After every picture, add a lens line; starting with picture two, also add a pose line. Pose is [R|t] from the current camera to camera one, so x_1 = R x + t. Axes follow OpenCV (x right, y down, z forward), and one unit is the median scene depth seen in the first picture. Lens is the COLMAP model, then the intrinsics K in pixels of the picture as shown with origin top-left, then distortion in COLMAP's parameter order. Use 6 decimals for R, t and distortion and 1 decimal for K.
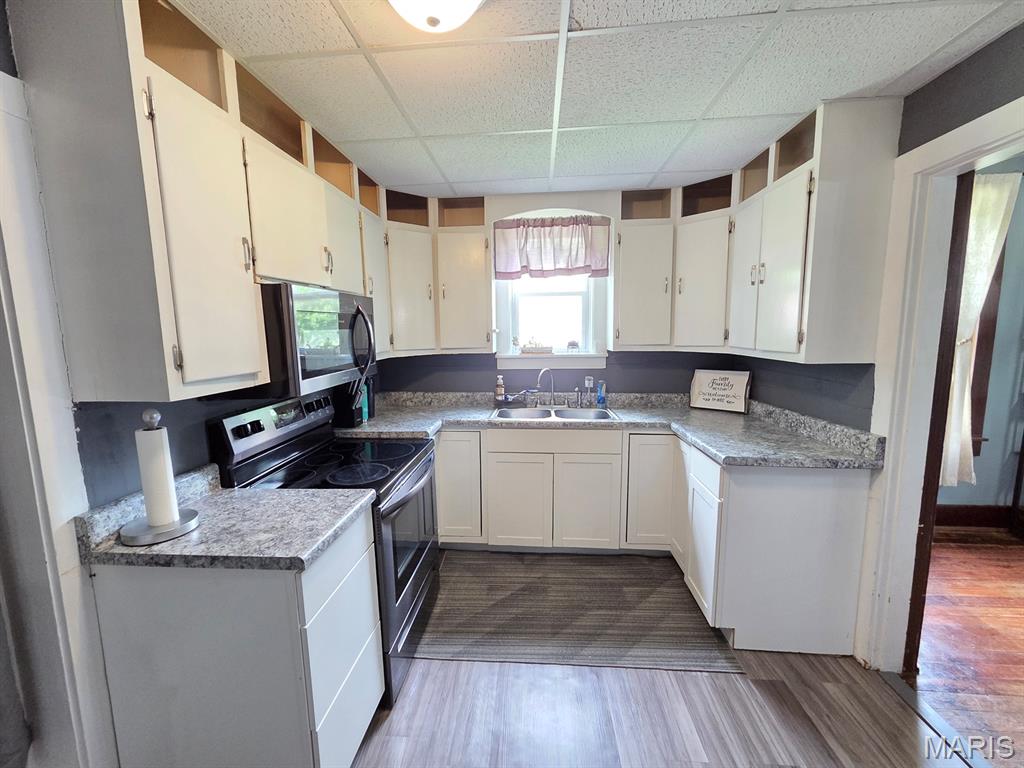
lens RADIAL K [[419.4, 0, 505.7], [0, 419.4, 383.5], [0, 0, 1]] dist [0.002960, -0.000252]
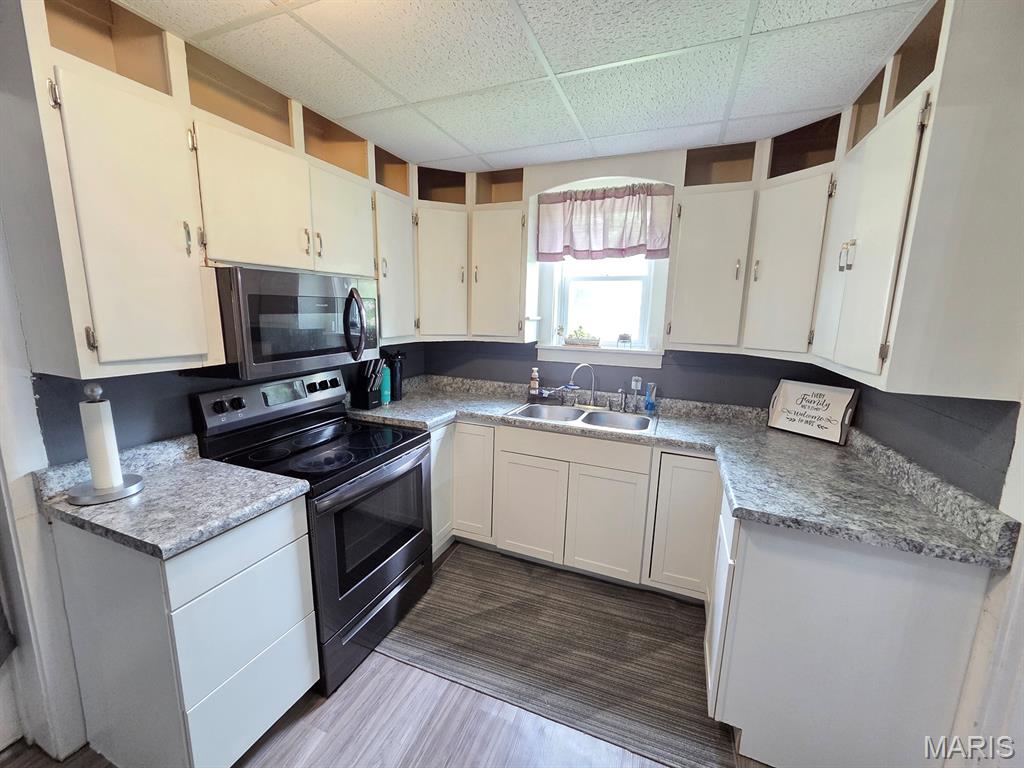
lens RADIAL K [[419.4, 0, 506.7], [0, 419.4, 383.4], [0, 0, 1]] dist [0.002960, -0.000252]
pose [[0.952101, 0.087527, -0.292990, 0.257426], [-0.074253, 0.995658, 0.056147, -0.041341], [0.296632, -0.031703, 0.954466, 0.140850]]
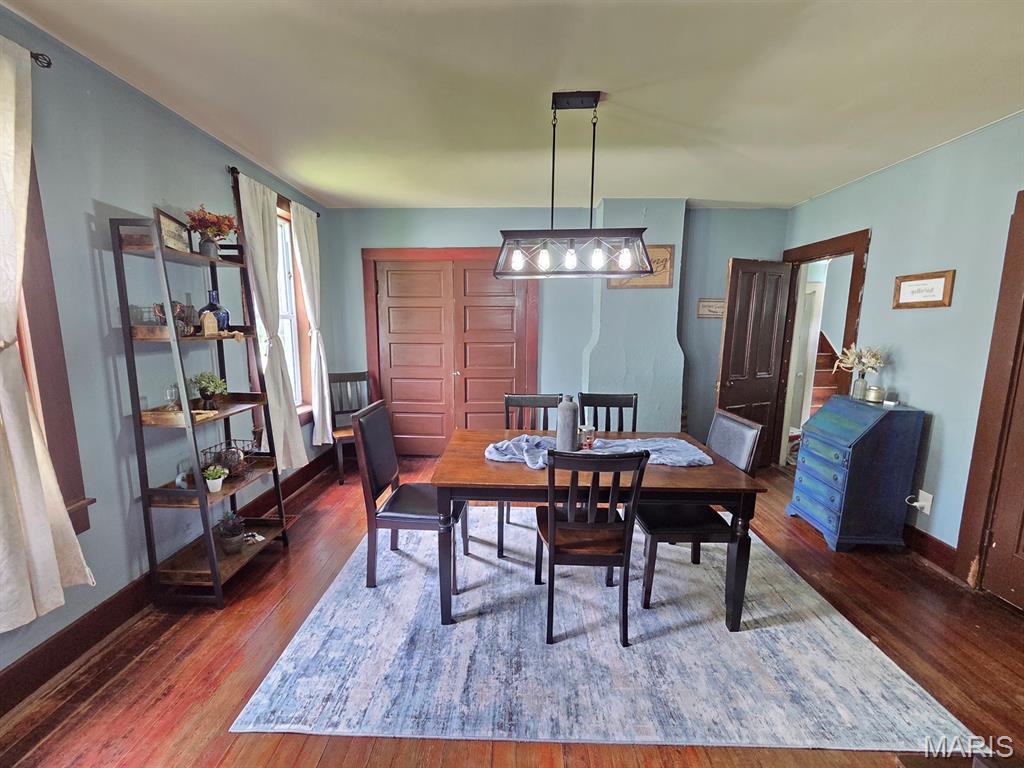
lens RADIAL K [[419.4, 0, 513.5], [0, 419.4, 382.8], [0, 0, 1]] dist [0.002960, -0.000252]
pose [[-0.069001, -0.127583, 0.989425, 0.635376], [0.117393, 0.983860, 0.135052, -0.062197], [-0.990685, 0.125471, -0.052910, 0.495885]]
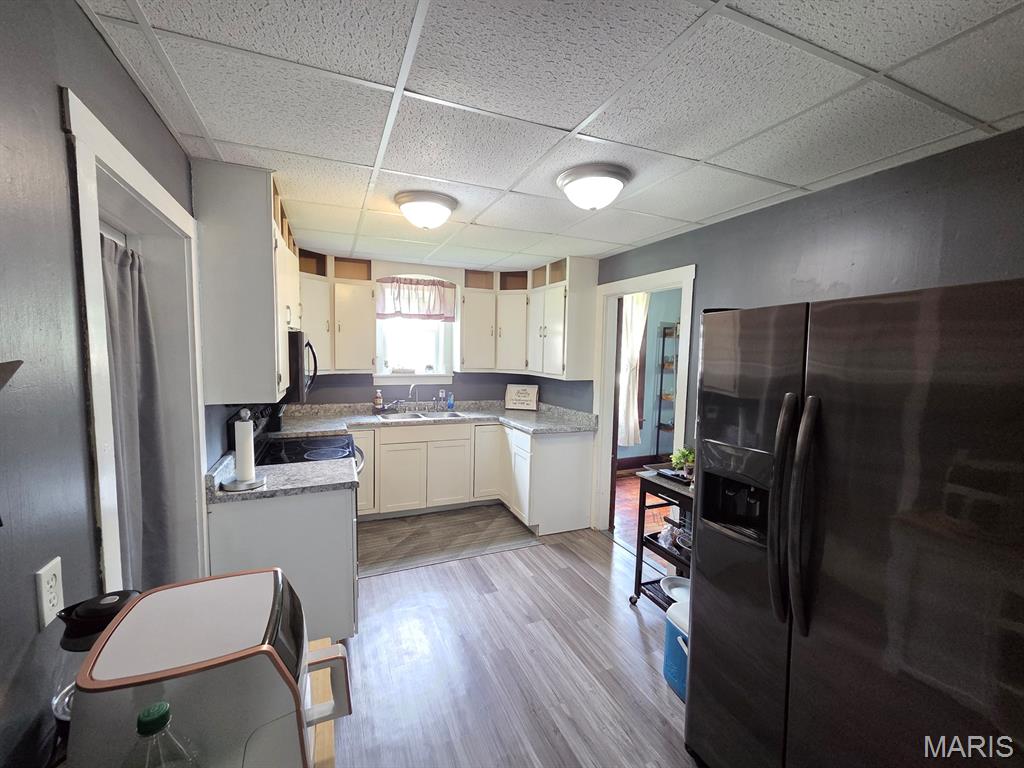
lens RADIAL K [[419.4, 0, 504.8], [0, 419.4, 384.3], [0, 0, 1]] dist [0.002960, -0.000252]
pose [[0.886317, -0.007276, 0.463022, -0.360176], [0.025662, 0.999112, -0.033423, 0.023461], [-0.462368, 0.041505, 0.885716, -0.485402]]
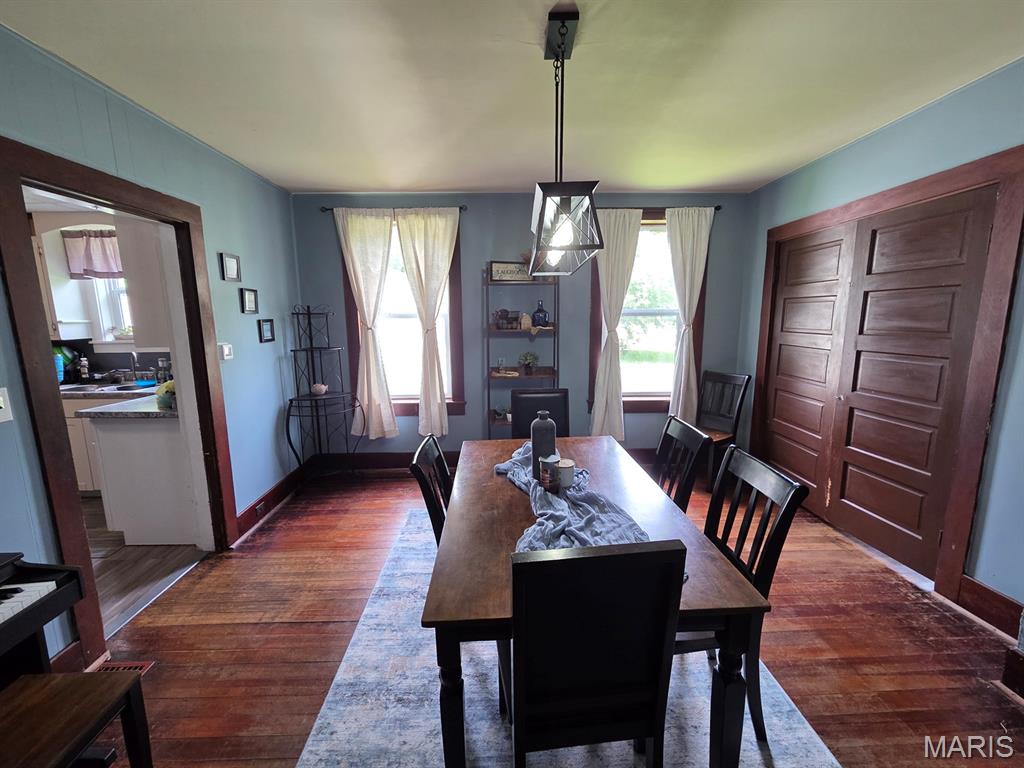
lens RADIAL K [[419.4, 0, 505.8], [0, 419.4, 380.2], [0, 0, 1]] dist [0.002960, -0.000252]
pose [[0.994596, -0.013664, 0.102914, 1.418800], [0.009611, 0.999162, 0.039779, 0.011537], [-0.103371, -0.038575, 0.993895, -0.462108]]
